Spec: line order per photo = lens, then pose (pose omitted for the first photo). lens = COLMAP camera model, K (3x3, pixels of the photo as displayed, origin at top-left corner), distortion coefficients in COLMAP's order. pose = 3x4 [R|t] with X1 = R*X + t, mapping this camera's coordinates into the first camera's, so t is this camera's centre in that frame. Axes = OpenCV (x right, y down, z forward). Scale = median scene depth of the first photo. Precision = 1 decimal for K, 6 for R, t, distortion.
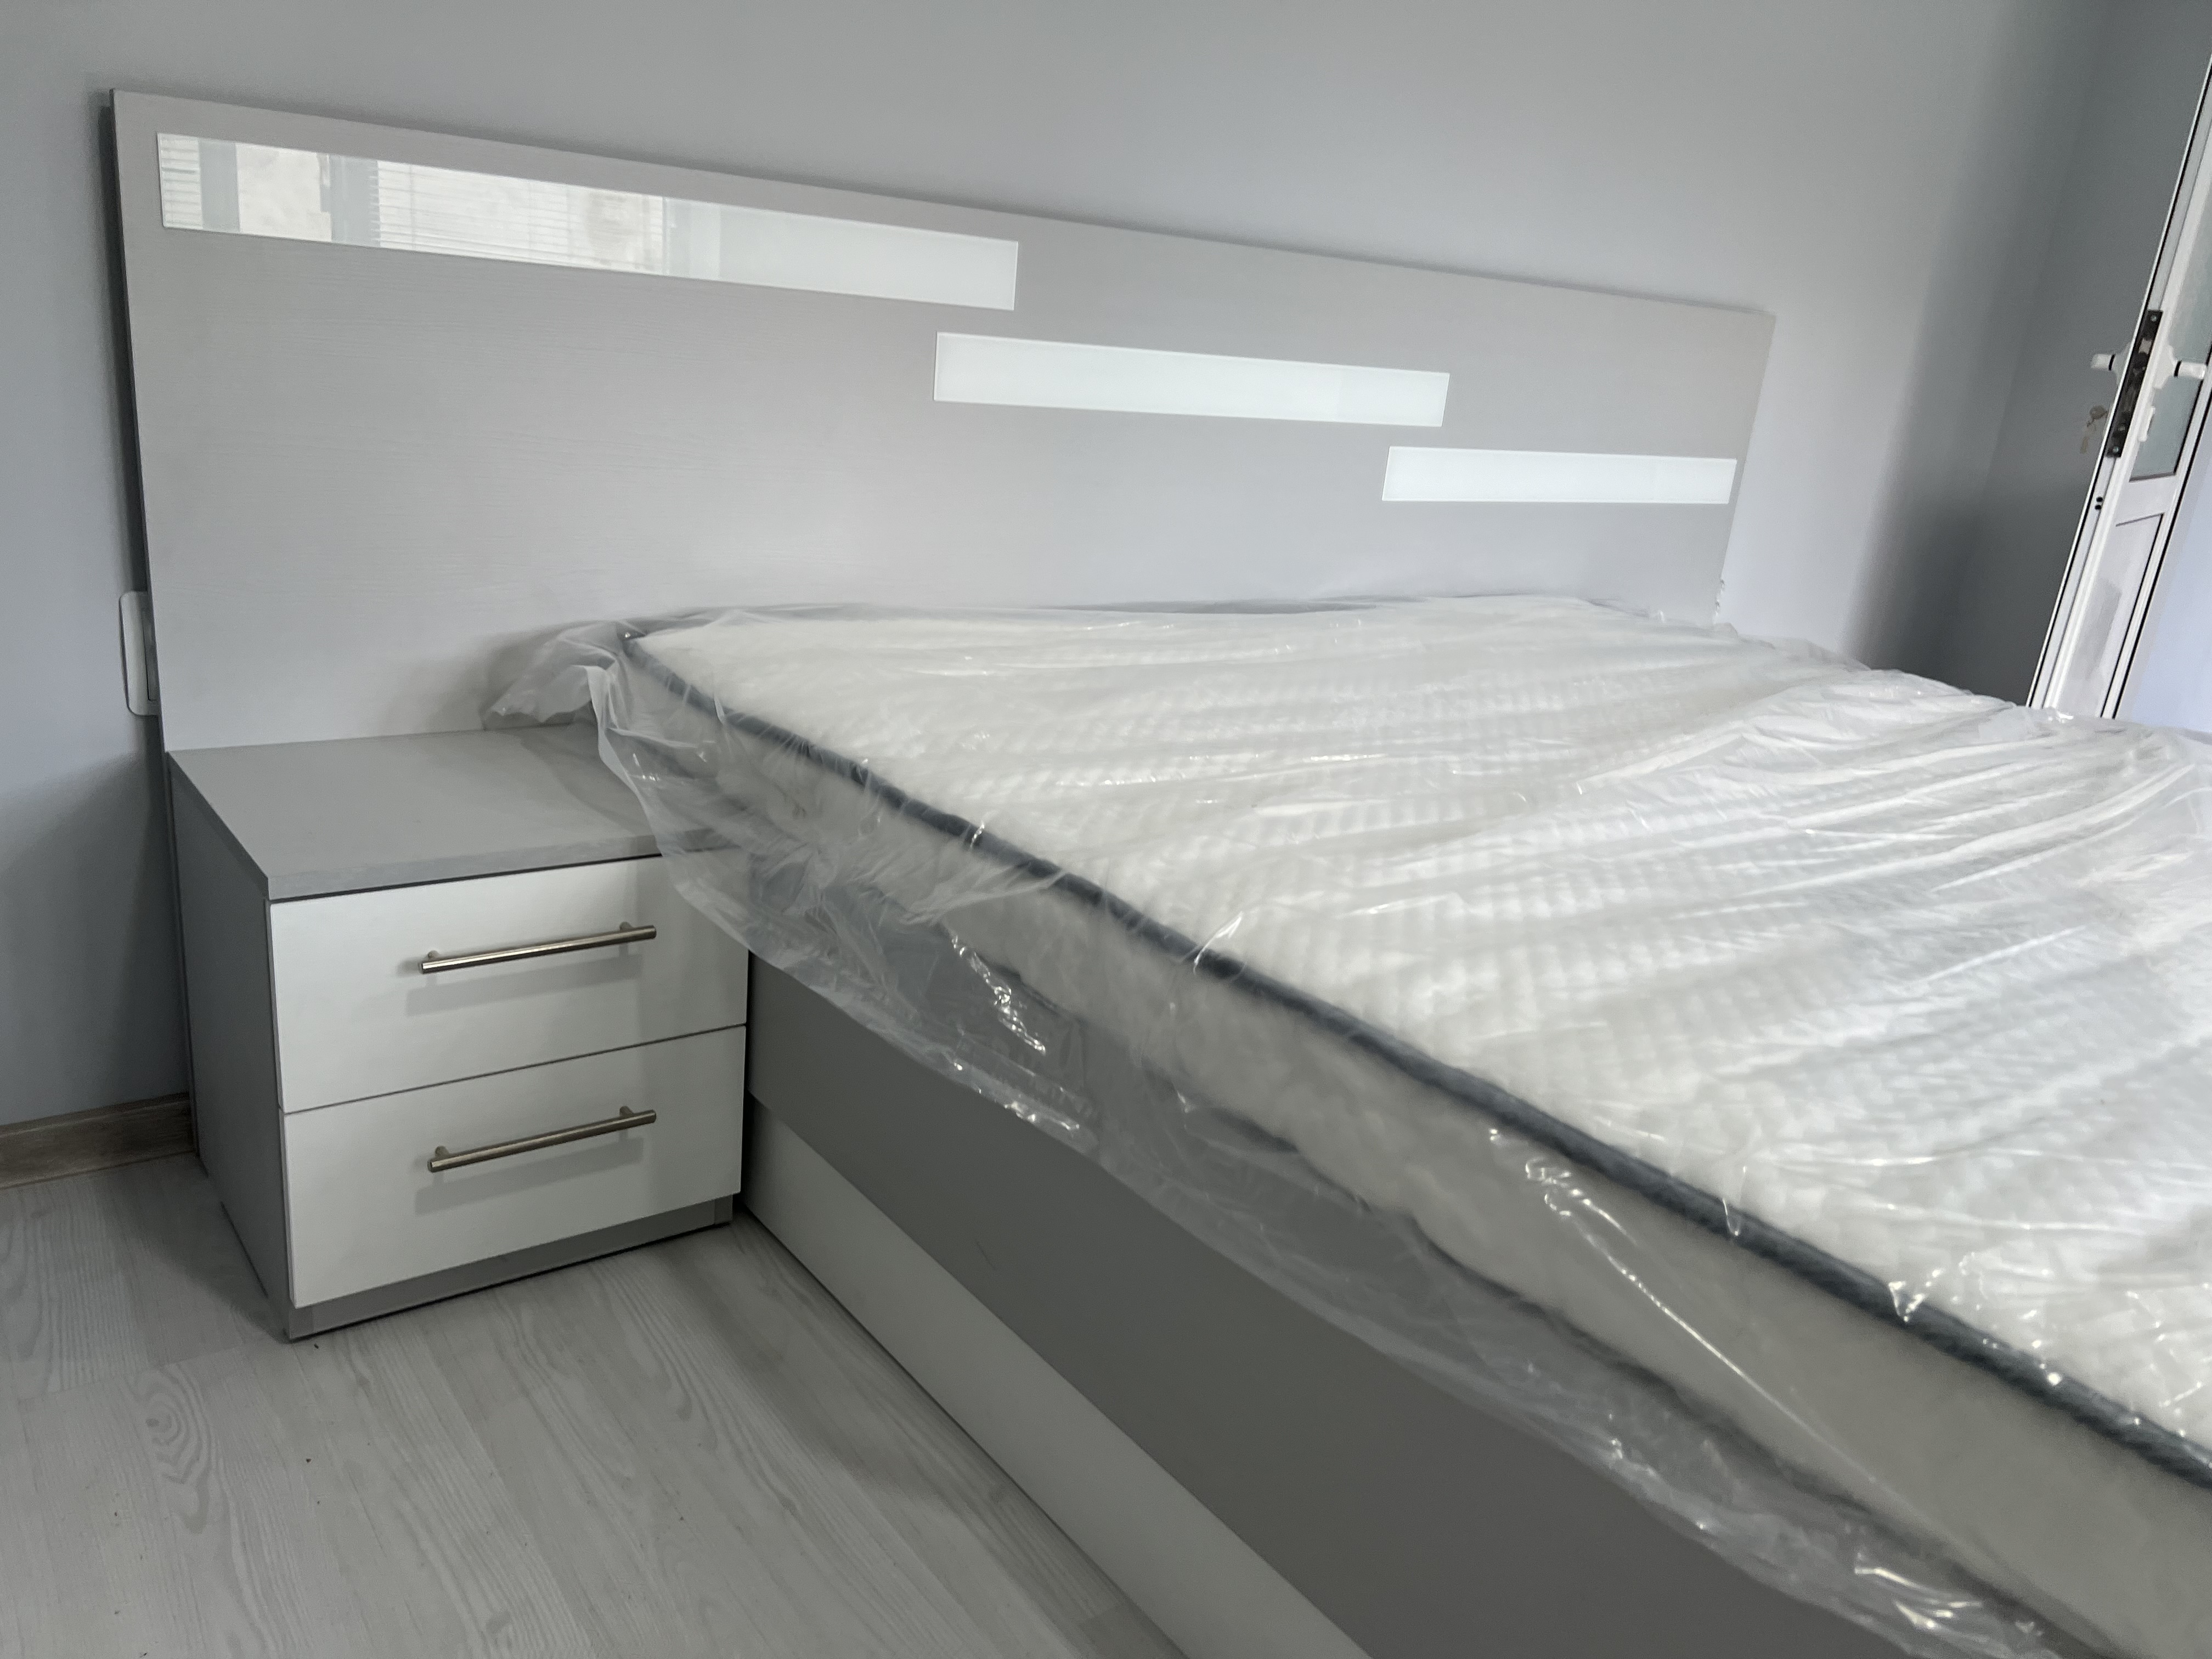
lens RADIAL K [[1697.4, 0, 1107.0], [0, 1697.4, 845.6], [0, 0, 1]] dist [0.051147, -0.049753]
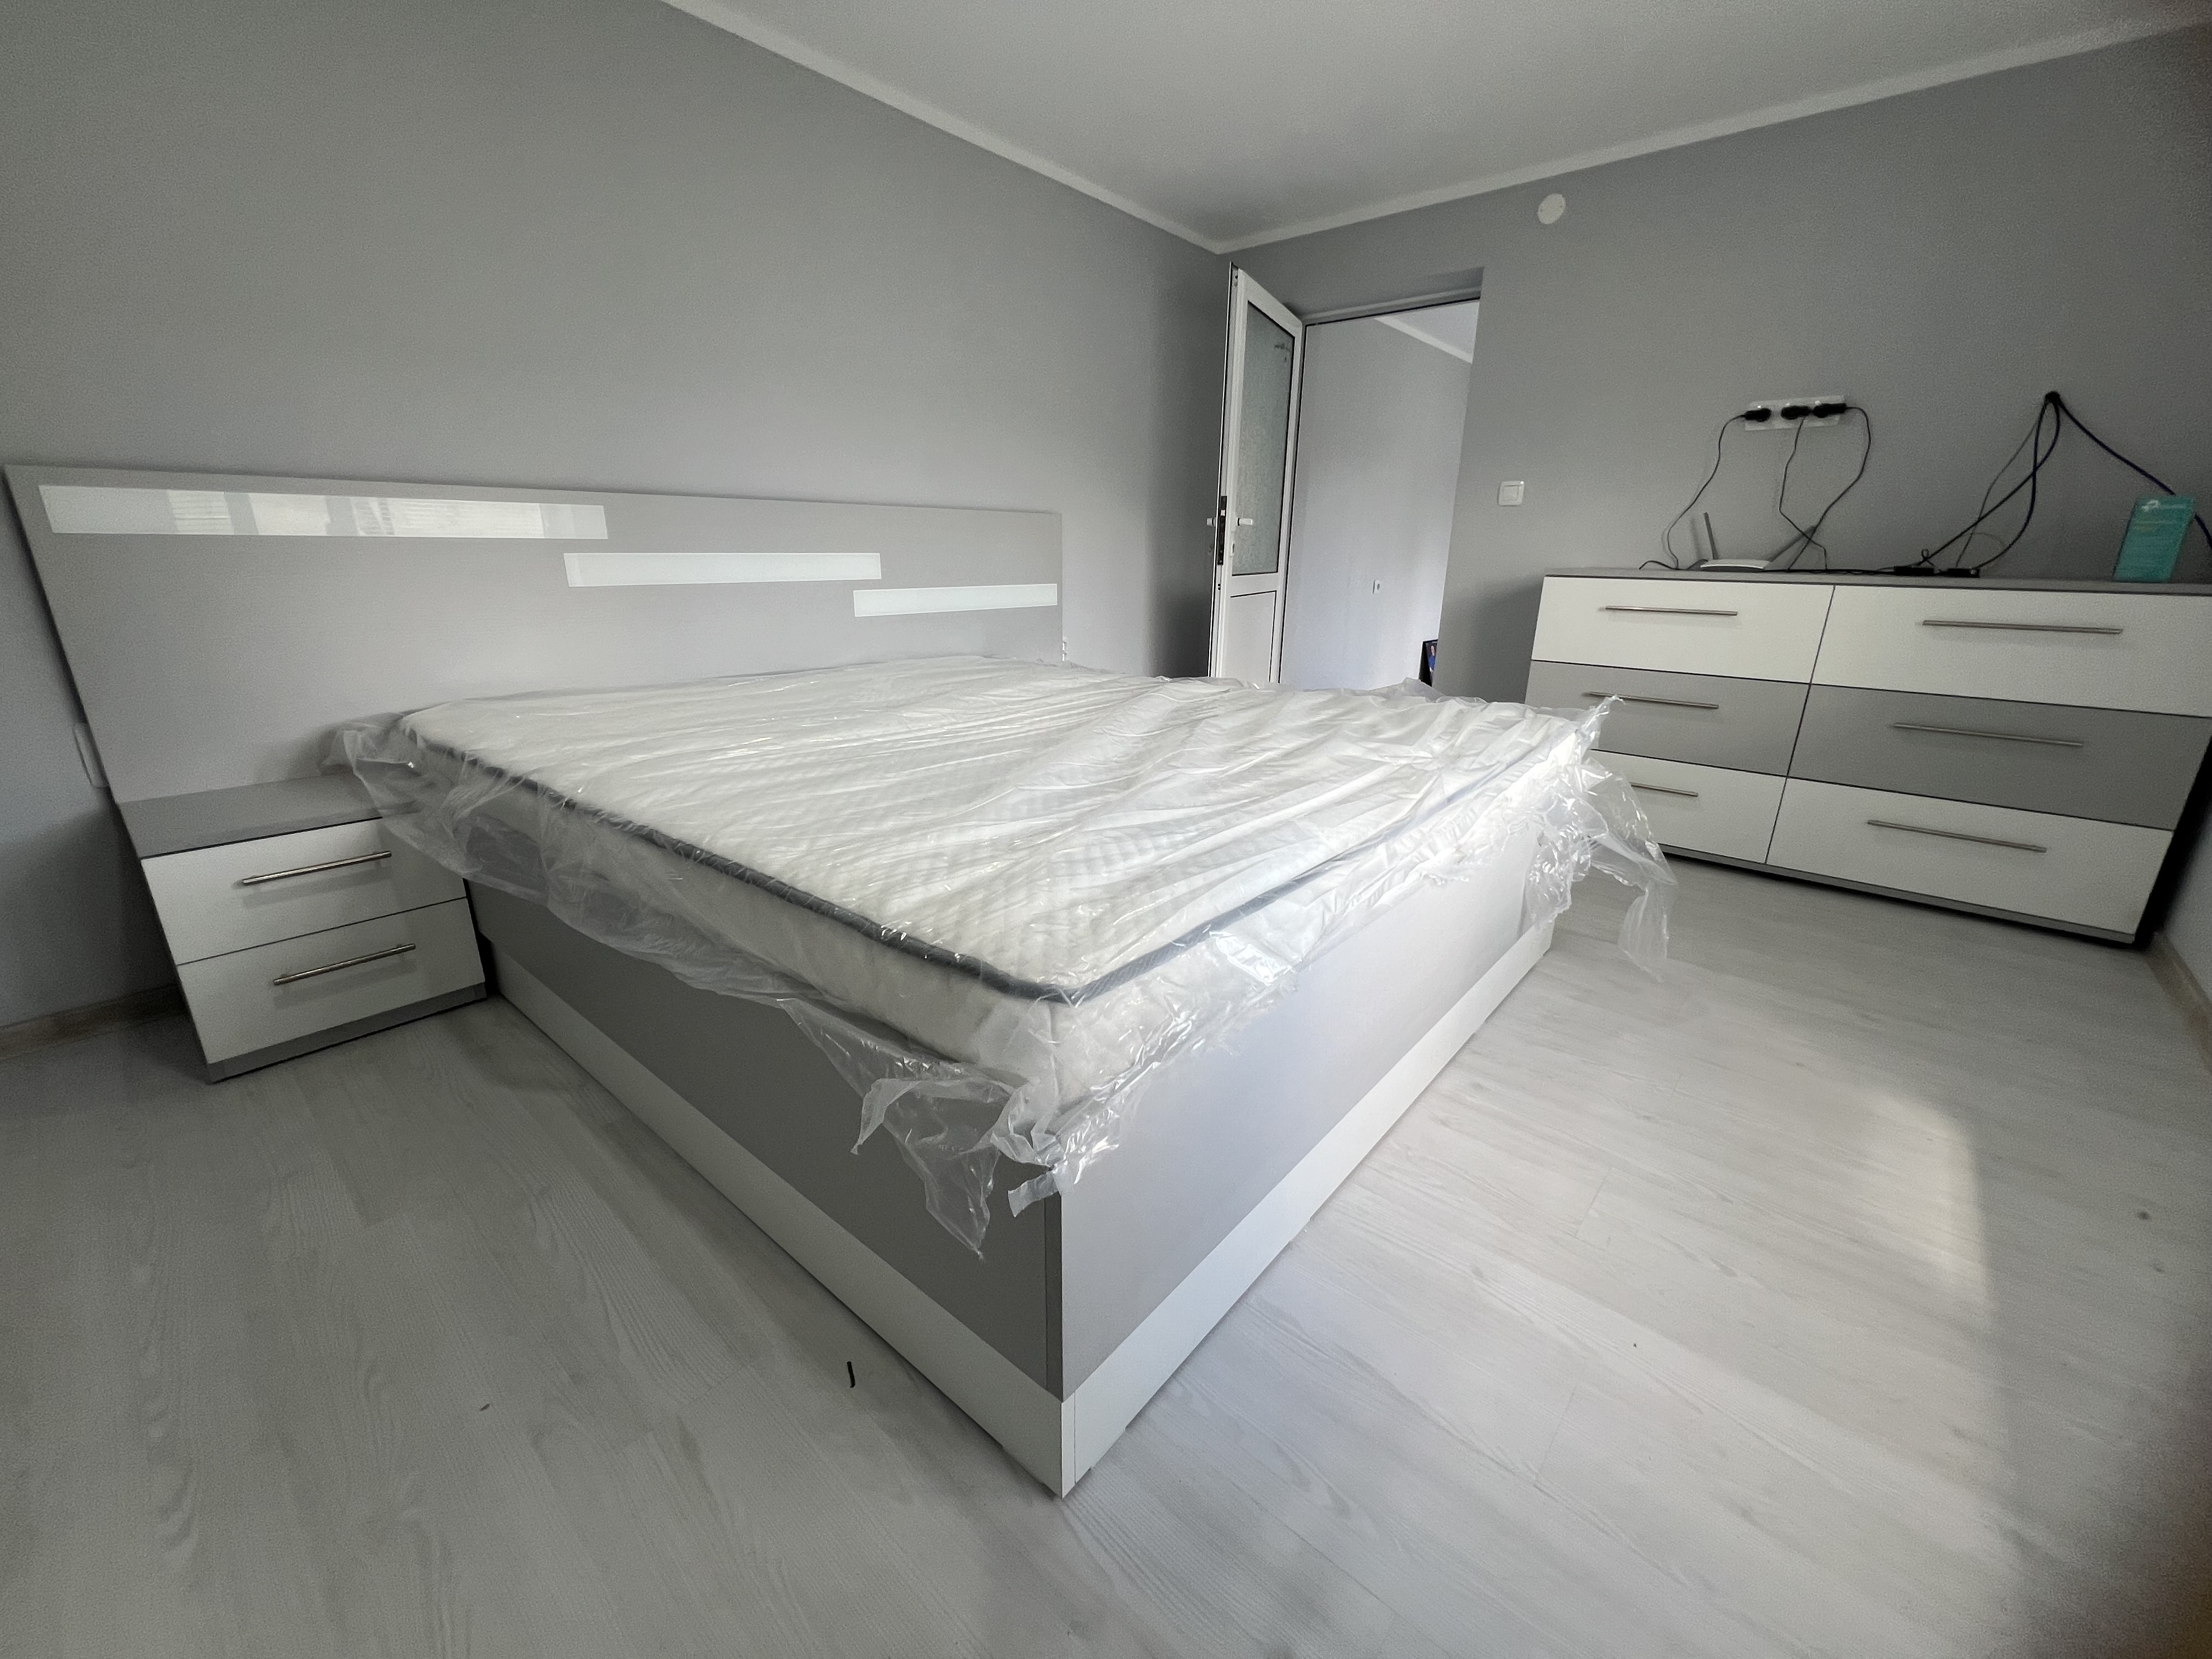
lens RADIAL K [[904.9, 0, 1106.0], [0, 904.9, 829.5], [0, 0, 1]] dist [-0.000380, 0.000159]
pose [[0.975225, -0.149416, 0.163131, 0.372348], [0.149891, 0.988657, 0.009463, 0.132799], [-0.162695, 0.015223, 0.986559, -0.188187]]
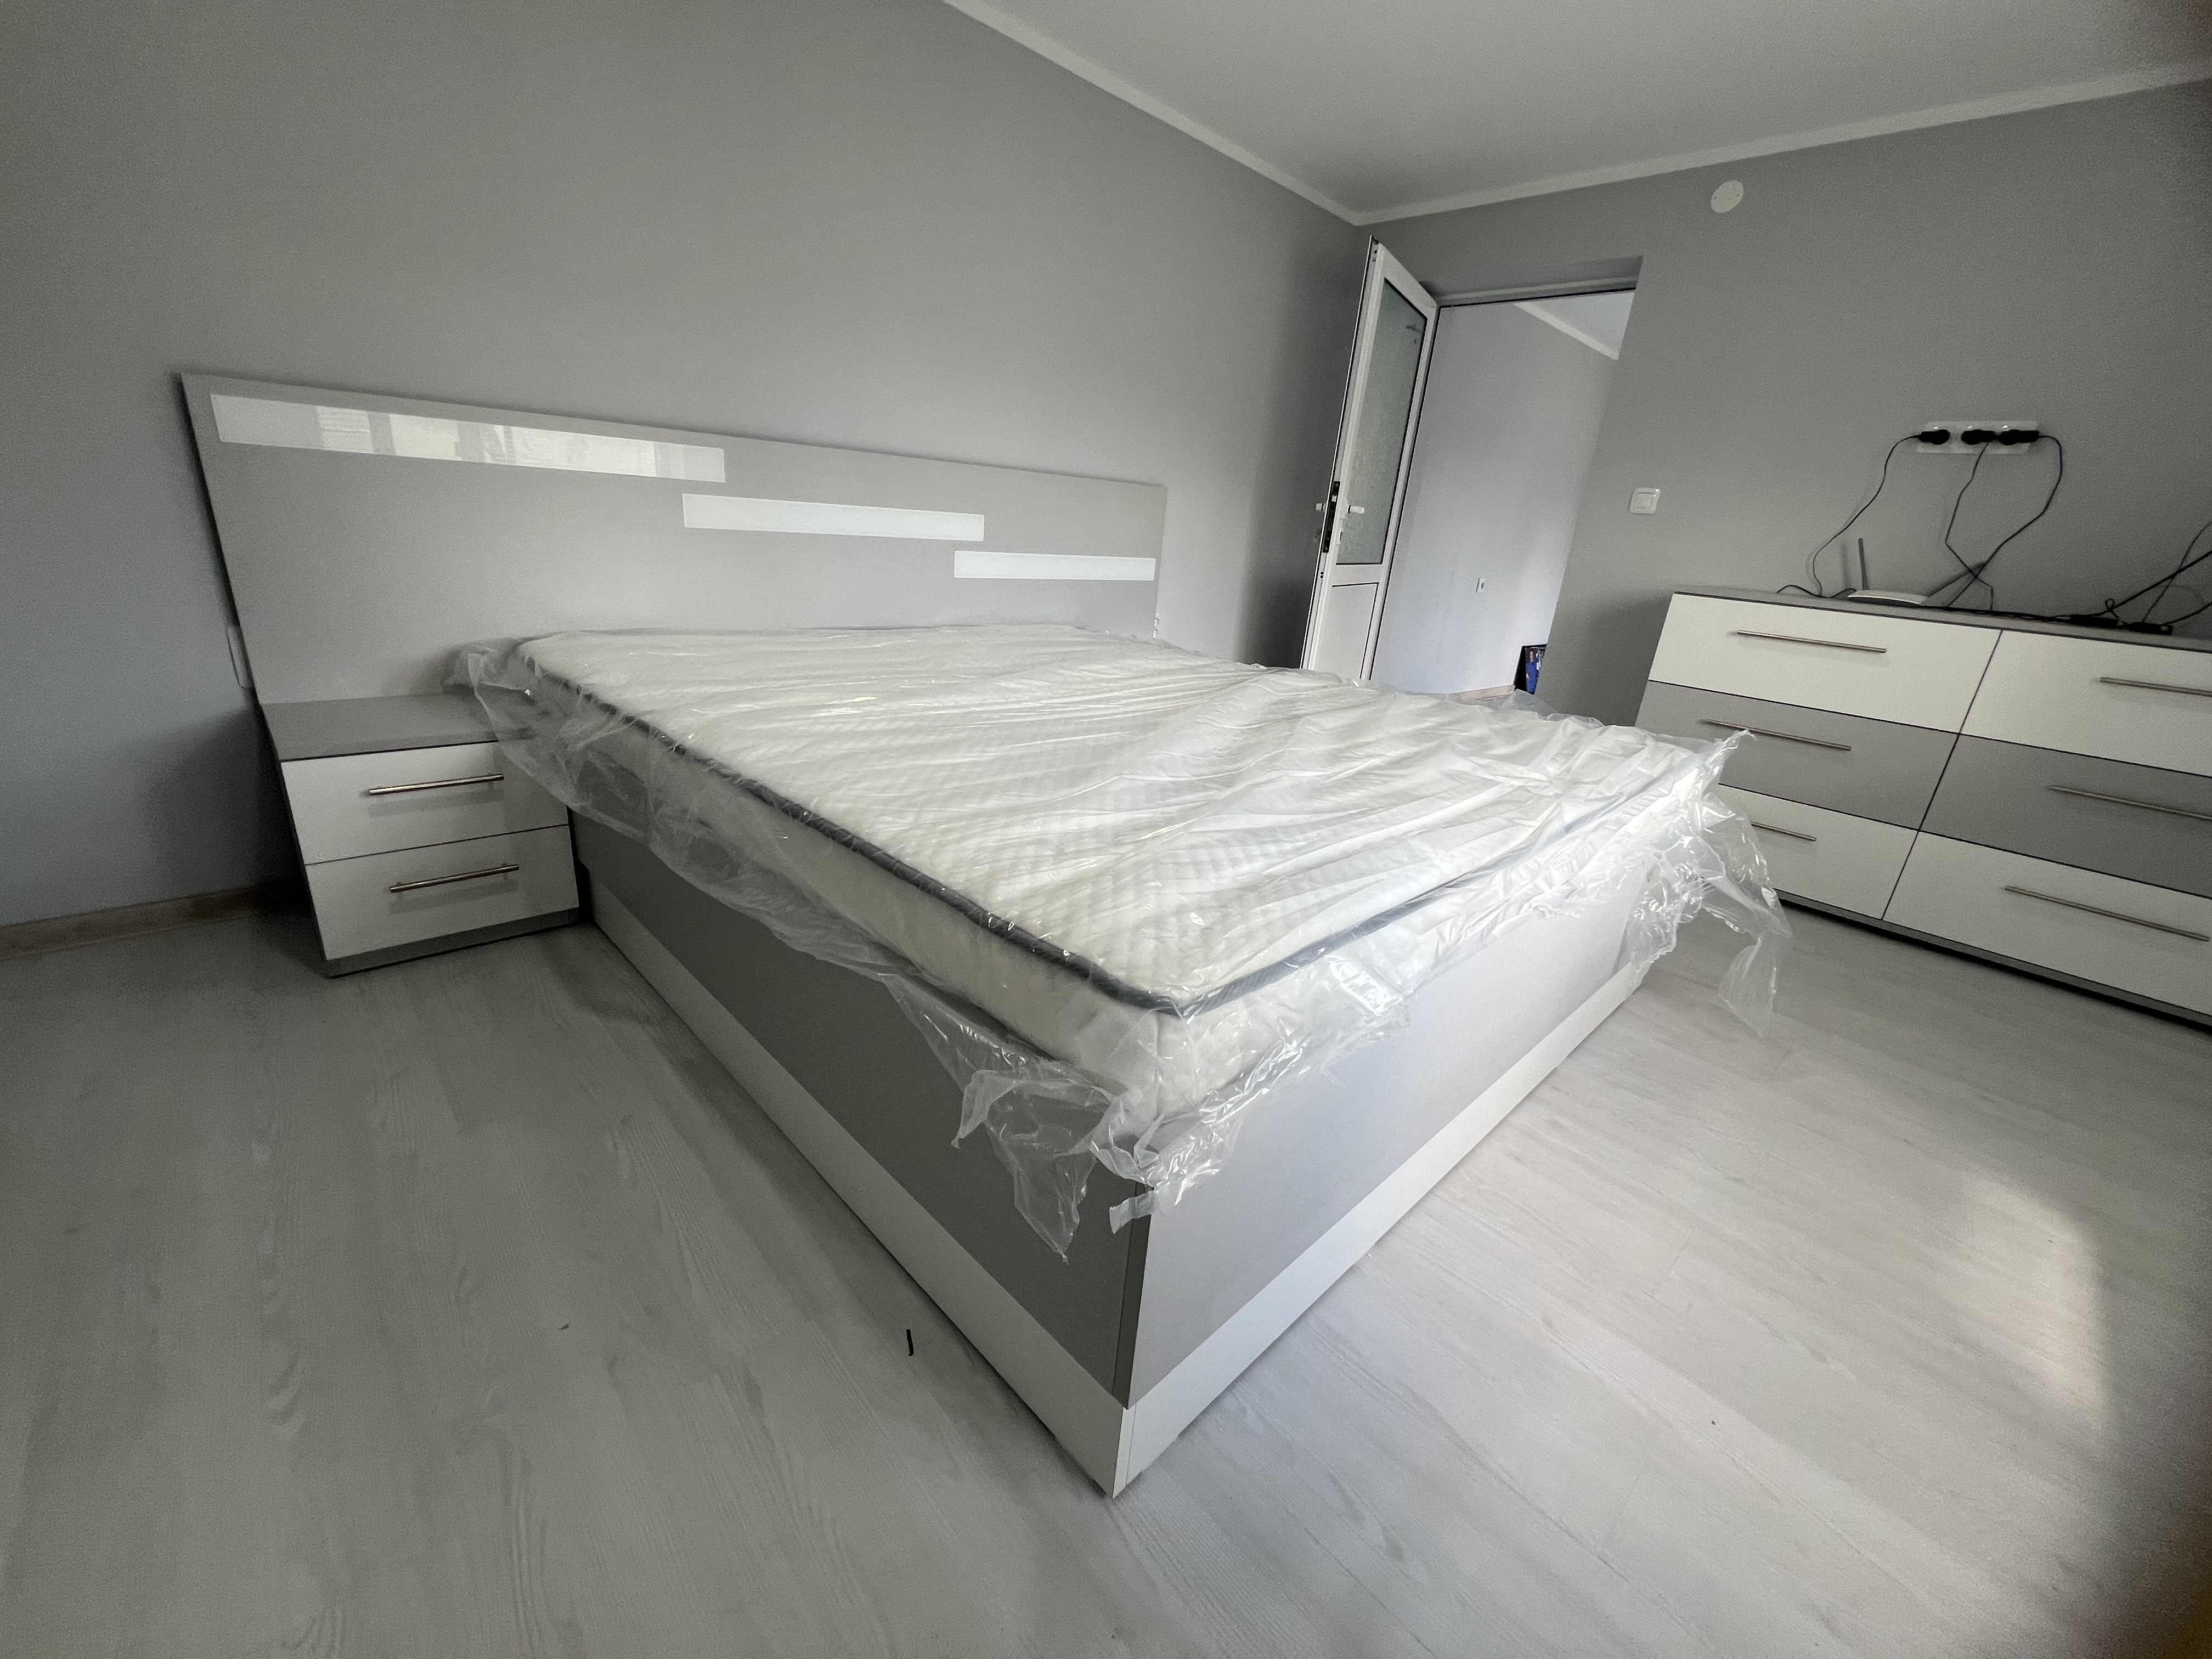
lens RADIAL K [[905.6, 0, 1102.2], [0, 905.6, 829.6], [0, 0, 1]] dist [-0.000032, 0.000010]
pose [[0.994068, -0.056925, 0.092674, 0.341172], [0.053929, 0.997948, 0.034523, 0.111166], [-0.094449, -0.029320, 0.995098, -0.169984]]
